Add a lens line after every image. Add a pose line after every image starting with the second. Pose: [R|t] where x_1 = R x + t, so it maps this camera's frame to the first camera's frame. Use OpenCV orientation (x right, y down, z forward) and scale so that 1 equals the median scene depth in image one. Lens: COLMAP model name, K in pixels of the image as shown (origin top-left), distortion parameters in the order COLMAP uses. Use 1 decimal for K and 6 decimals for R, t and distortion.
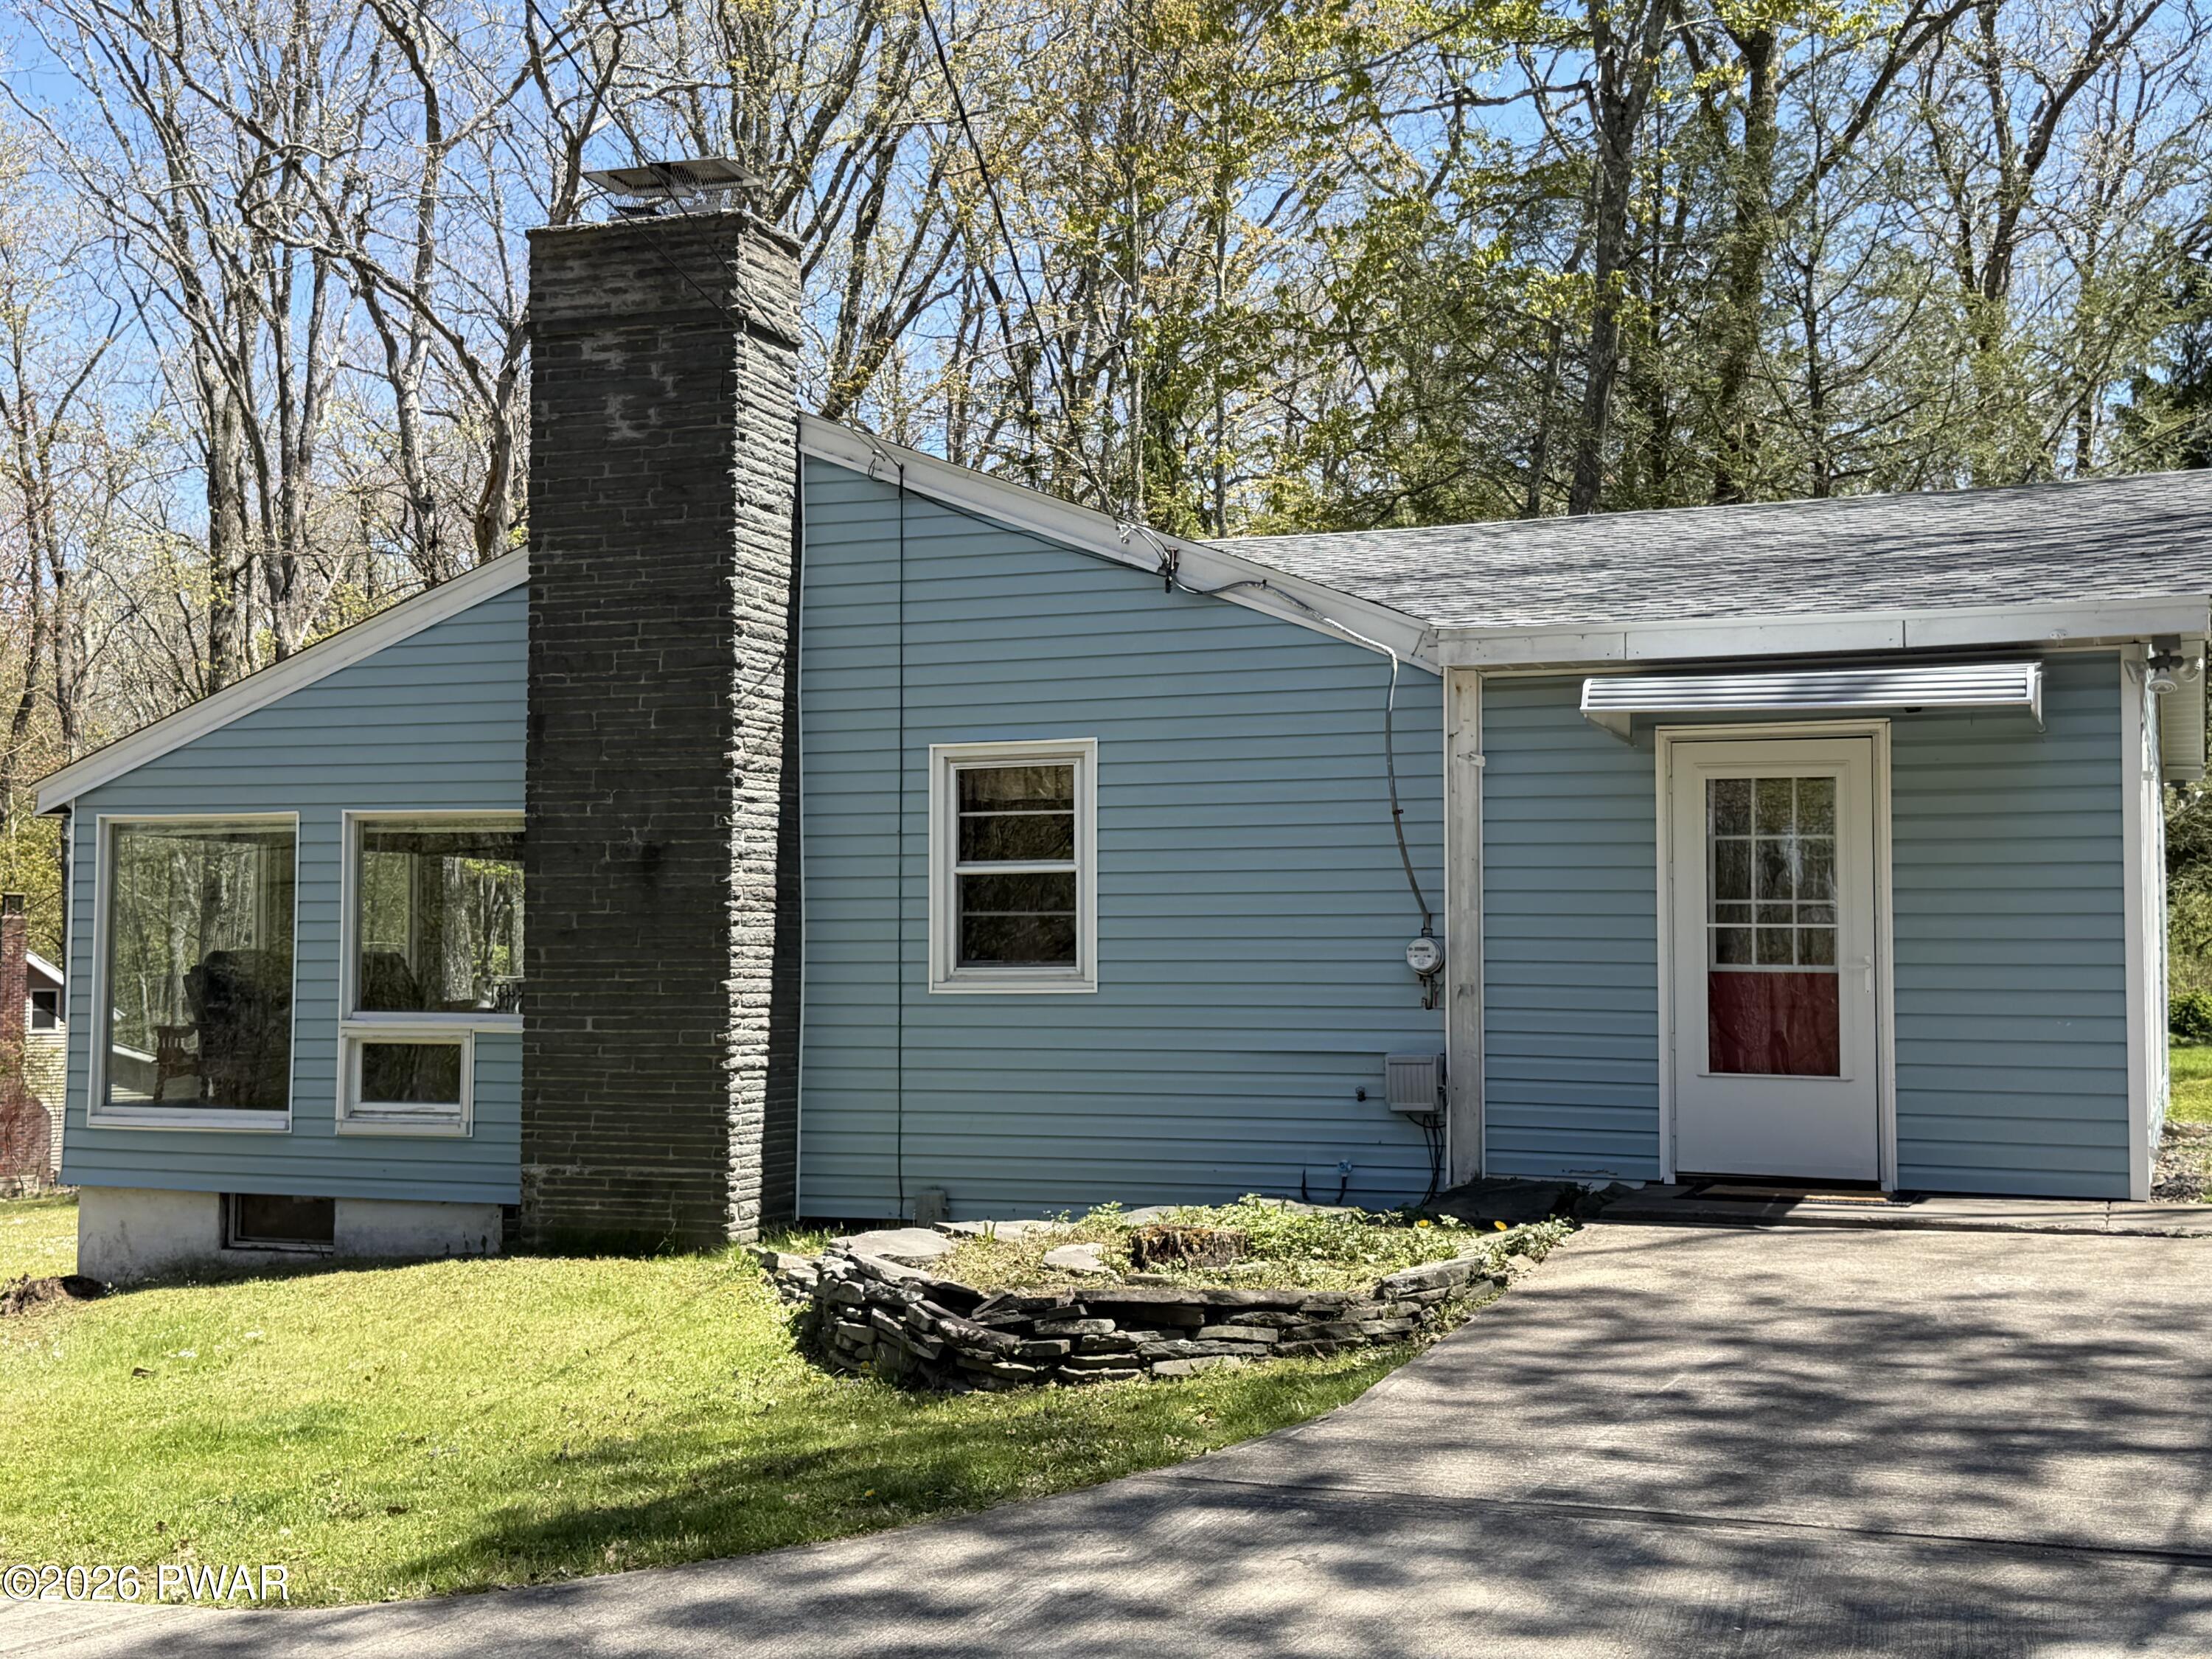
lens RADIAL K [[2687.2, 0, 1105.6], [0, 2687.2, 822.4], [0, 0, 1]] dist [0.004265, 0.000000]
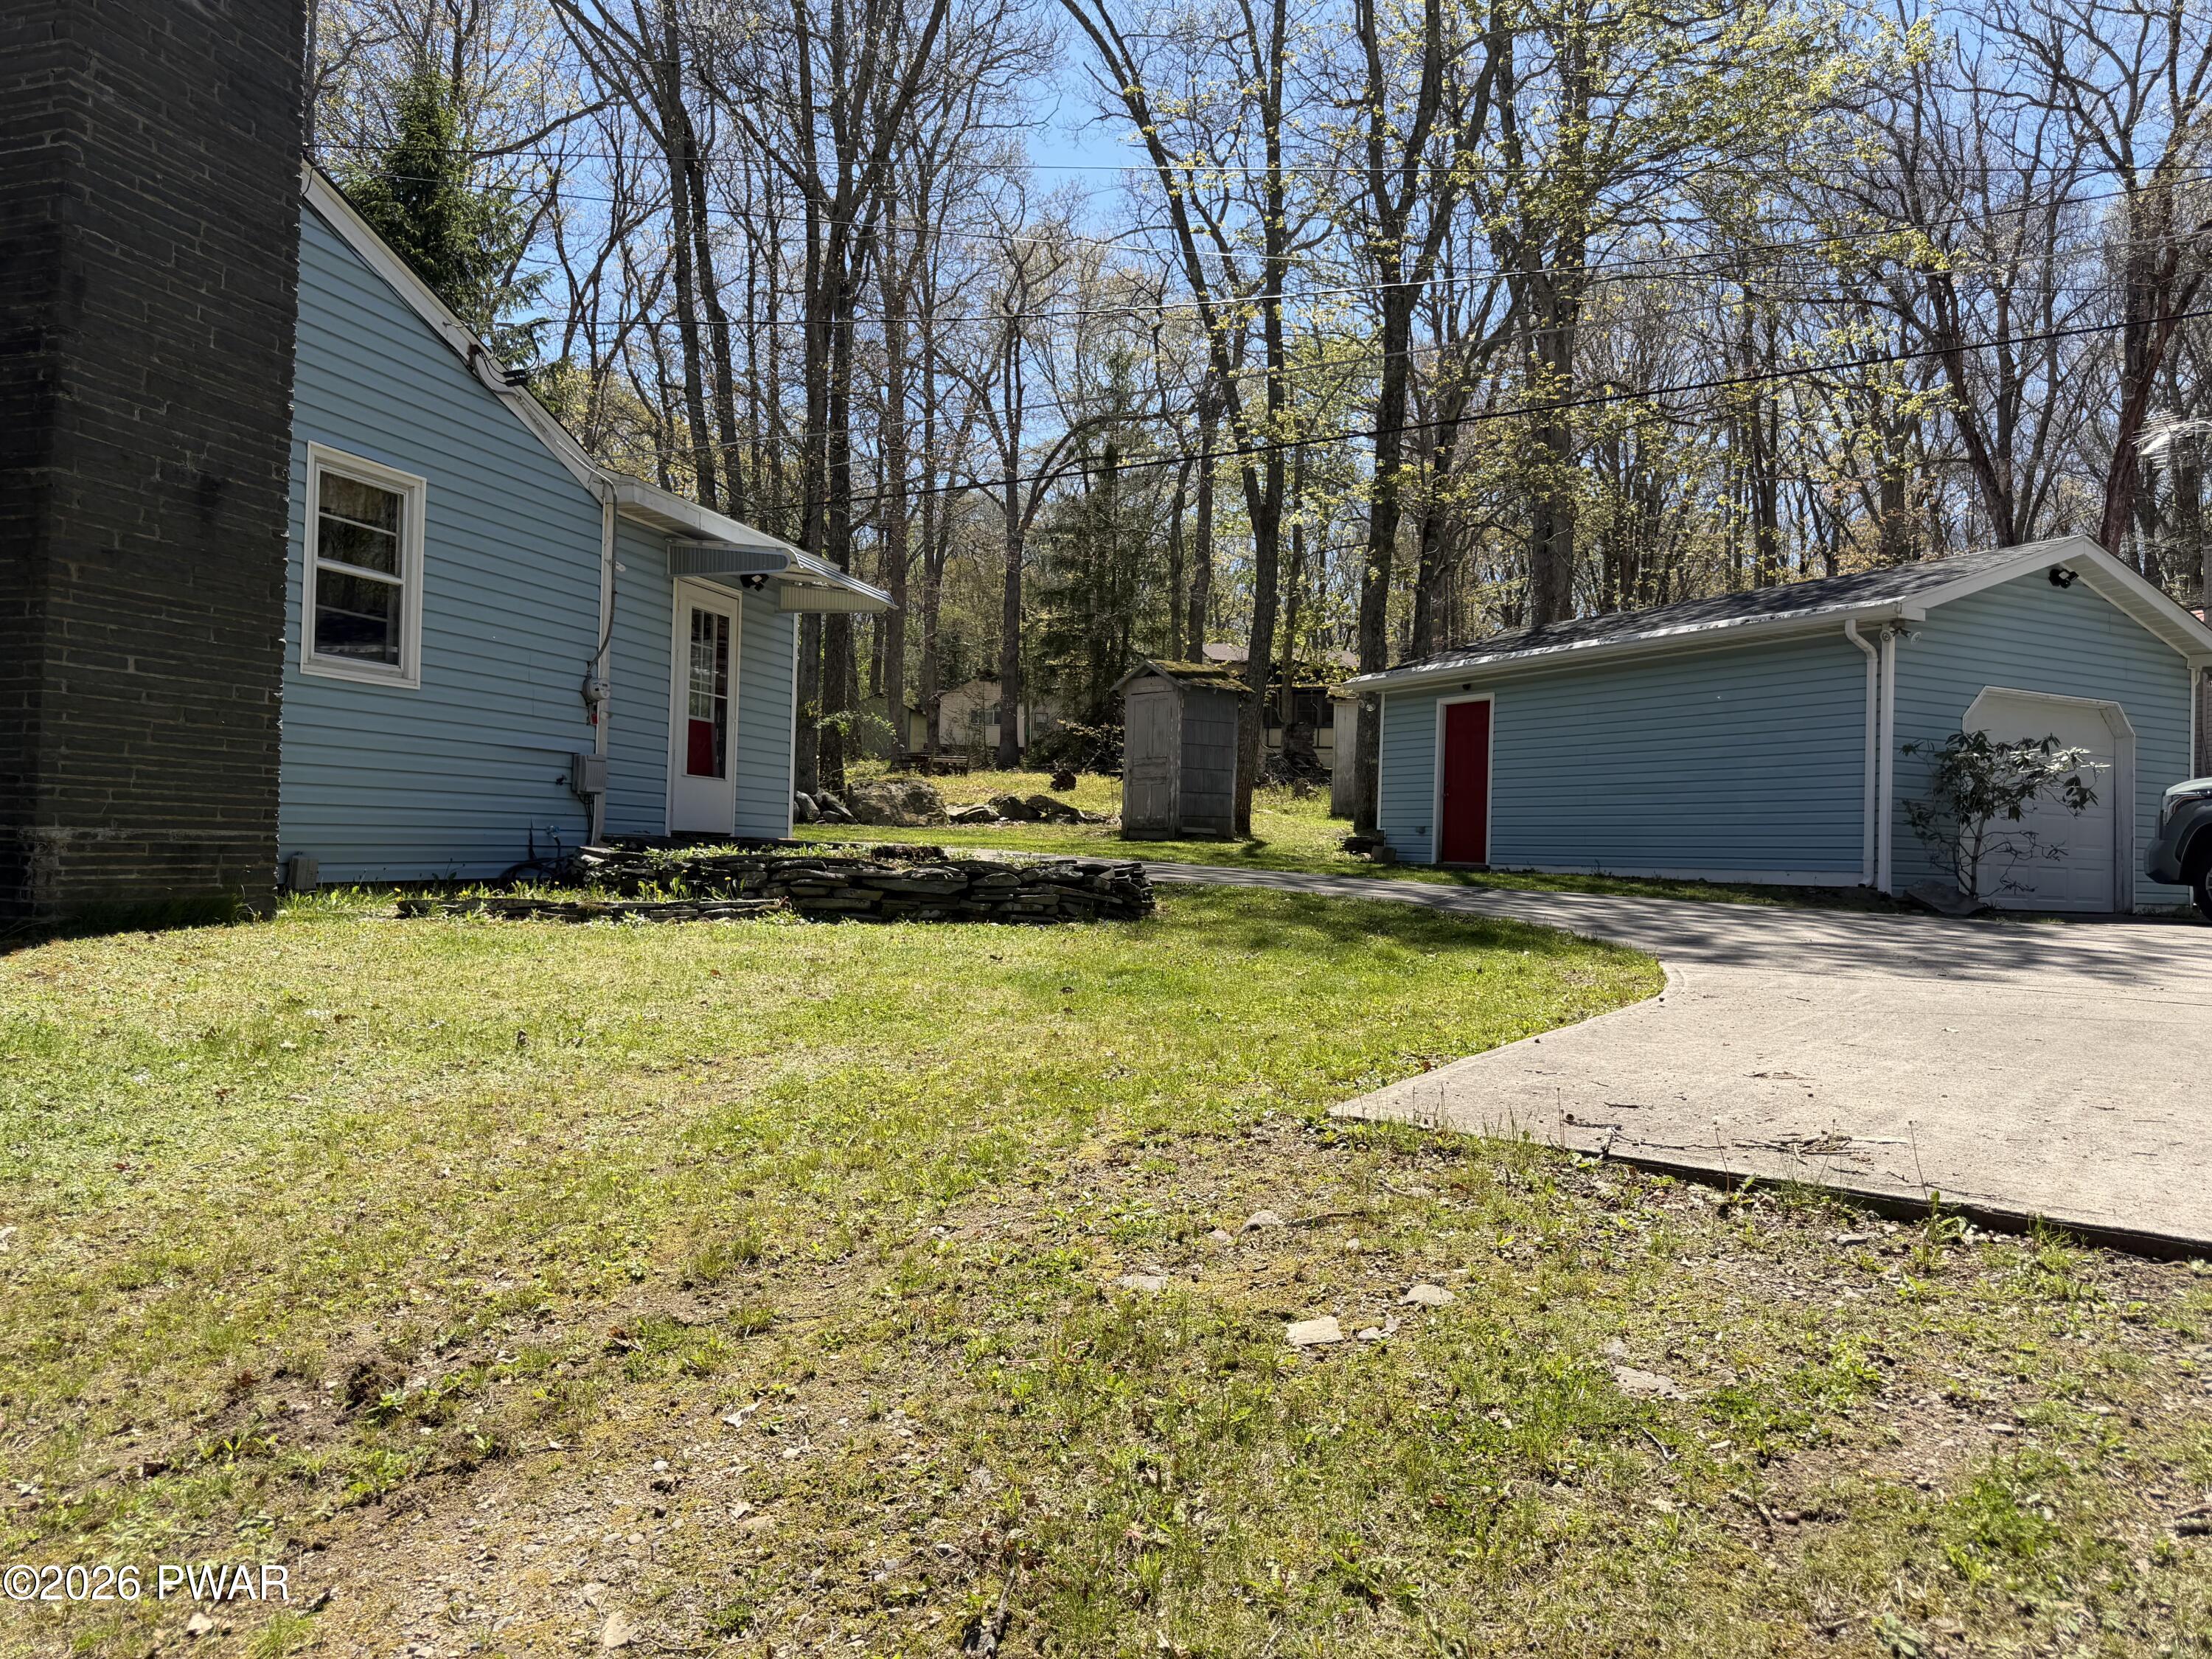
lens RADIAL K [[1539.9, 0, 1104.5], [0, 1539.9, 837.9], [0, 0, 1]] dist [0.006296, 0.001408]
pose [[-0.045790, 0.006857, 0.998928, -0.705078], [-0.077788, 0.996916, -0.010409, 0.112248], [-0.995918, -0.078181, -0.045115, 0.714081]]
